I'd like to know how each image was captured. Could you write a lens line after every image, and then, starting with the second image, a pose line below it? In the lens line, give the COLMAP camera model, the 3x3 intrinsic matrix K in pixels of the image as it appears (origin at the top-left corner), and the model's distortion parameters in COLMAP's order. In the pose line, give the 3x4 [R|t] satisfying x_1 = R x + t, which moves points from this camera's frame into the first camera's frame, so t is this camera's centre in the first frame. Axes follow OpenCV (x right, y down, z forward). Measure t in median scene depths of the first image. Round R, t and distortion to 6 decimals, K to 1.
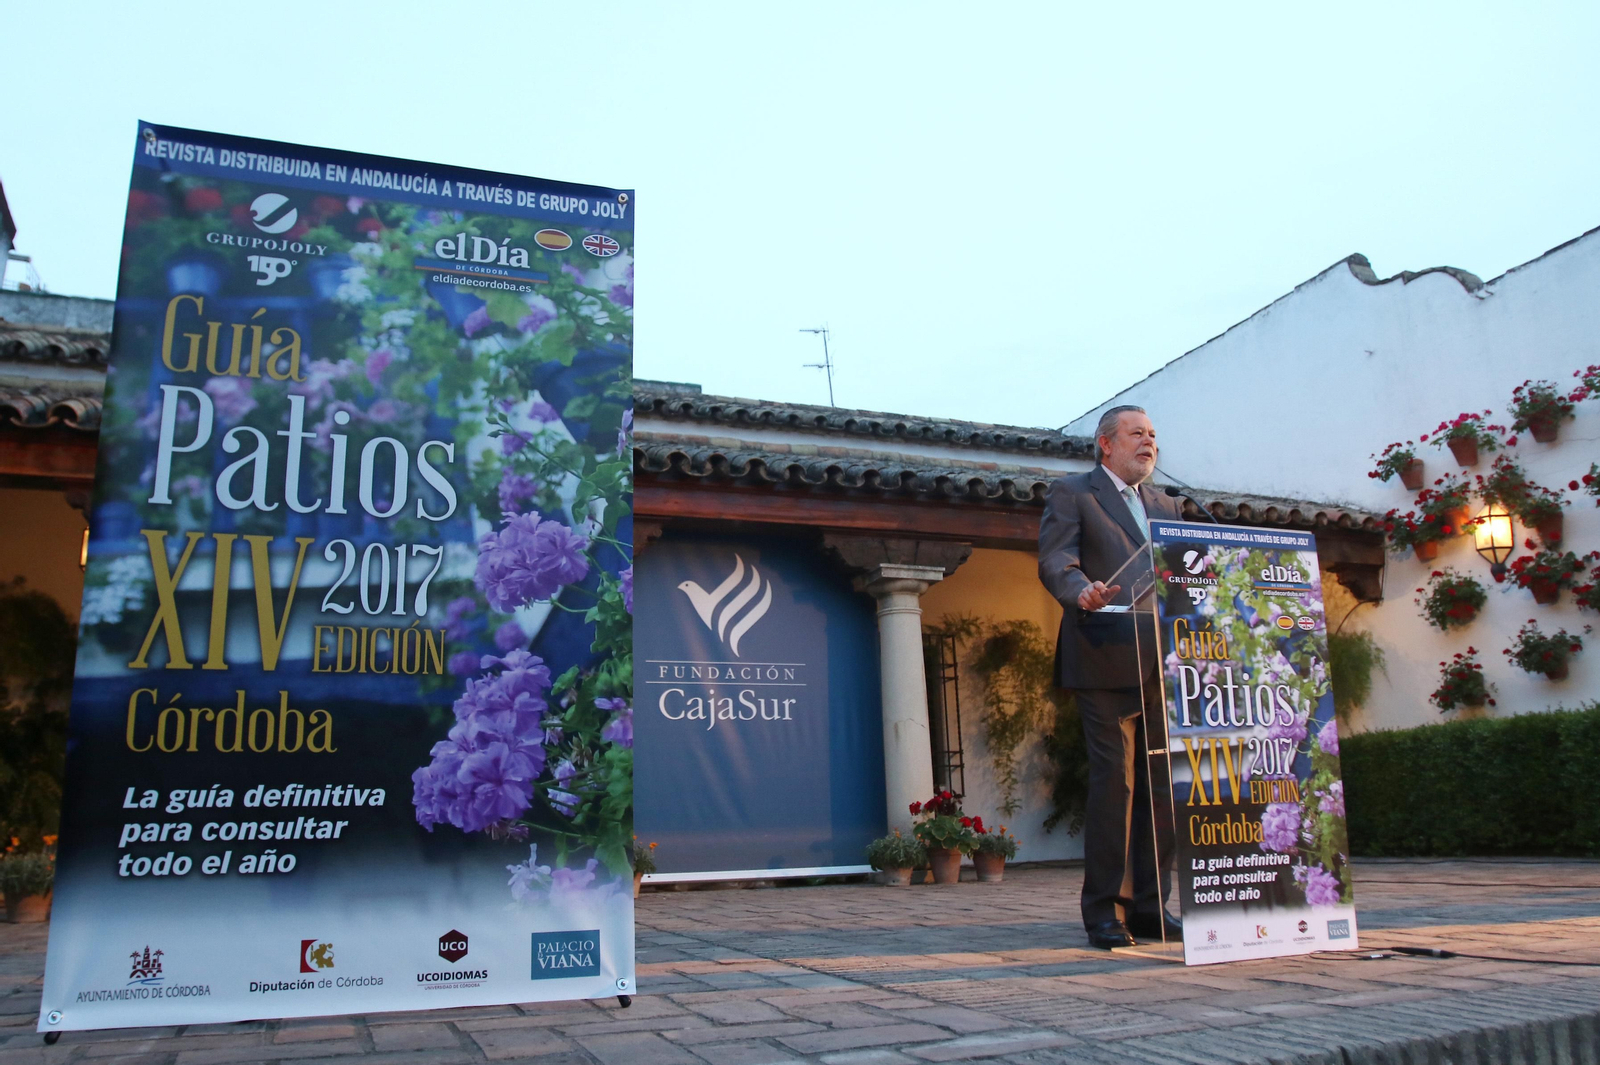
lens RADIAL K [[1175.1, 0, 761.1], [0, 1175.1, 535.8], [0, 0, 1]] dist [-0.086690, 0.055961]
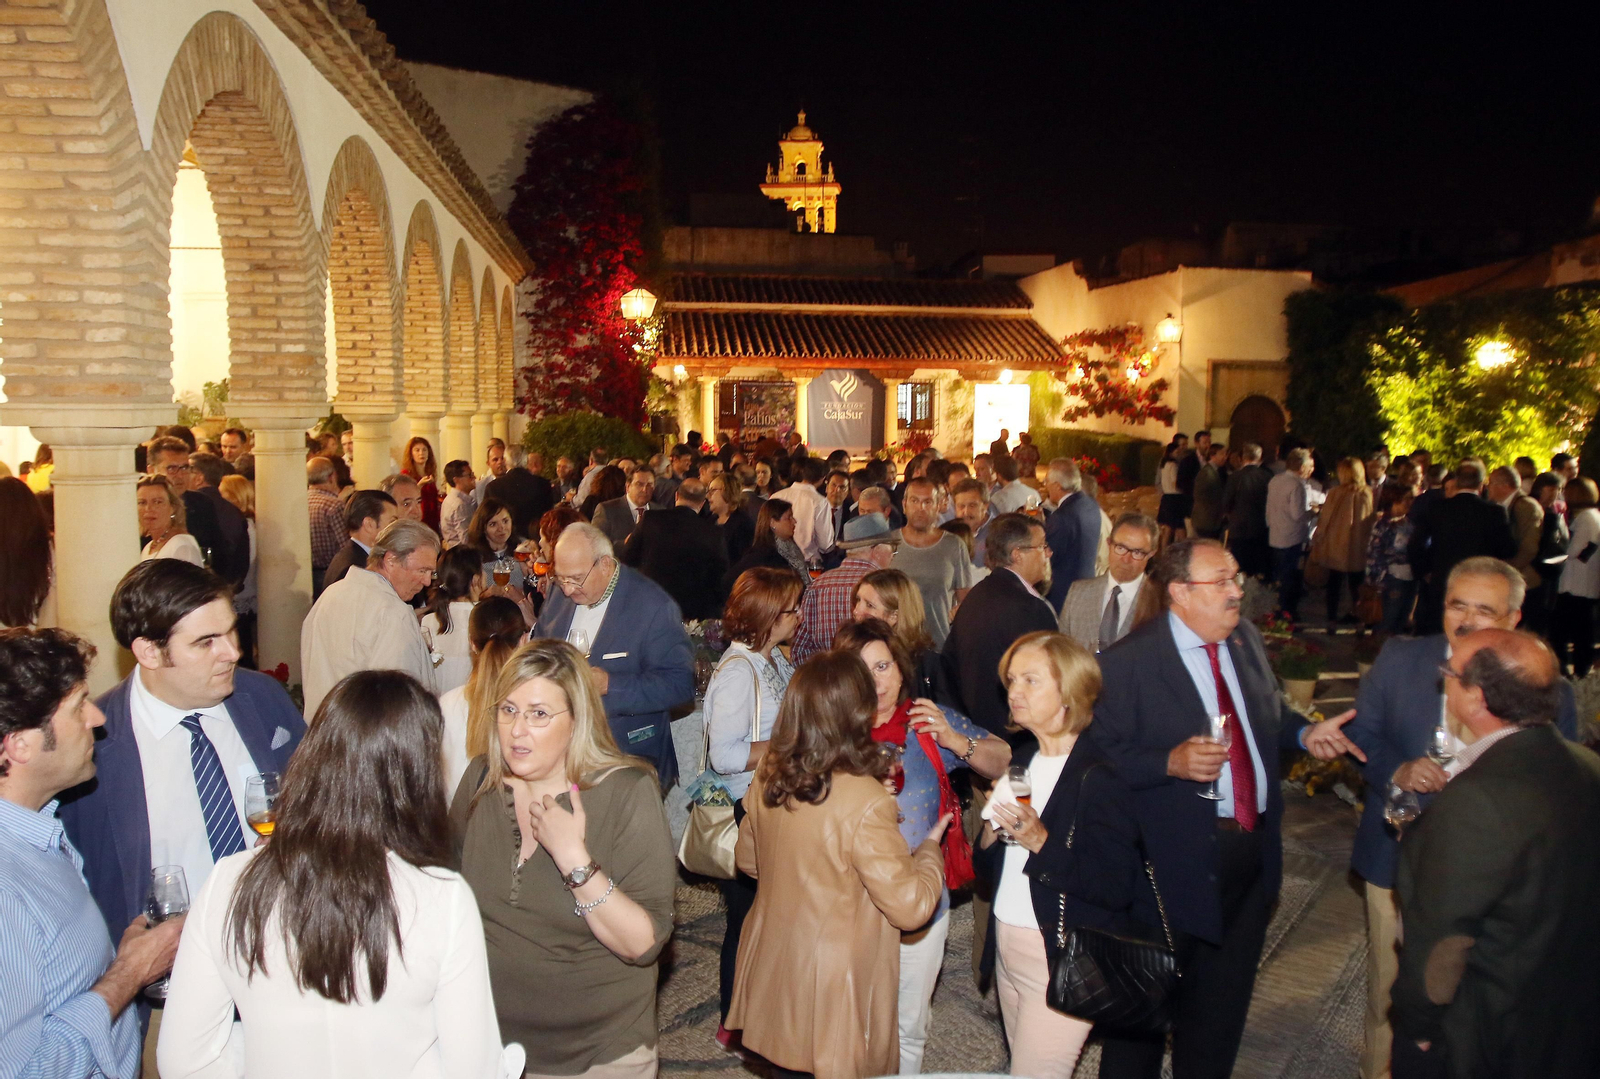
lens RADIAL K [[1253.0, 0, 773.1], [0, 1253.0, 520.4], [0, 0, 1]] dist [-0.050100, 0.001705]
pose [[0.972703, 0.056846, -0.224981, 1.911642], [0.024626, 0.938768, 0.343668, -2.605565], [0.230741, -0.339828, 0.911743, -7.966273]]
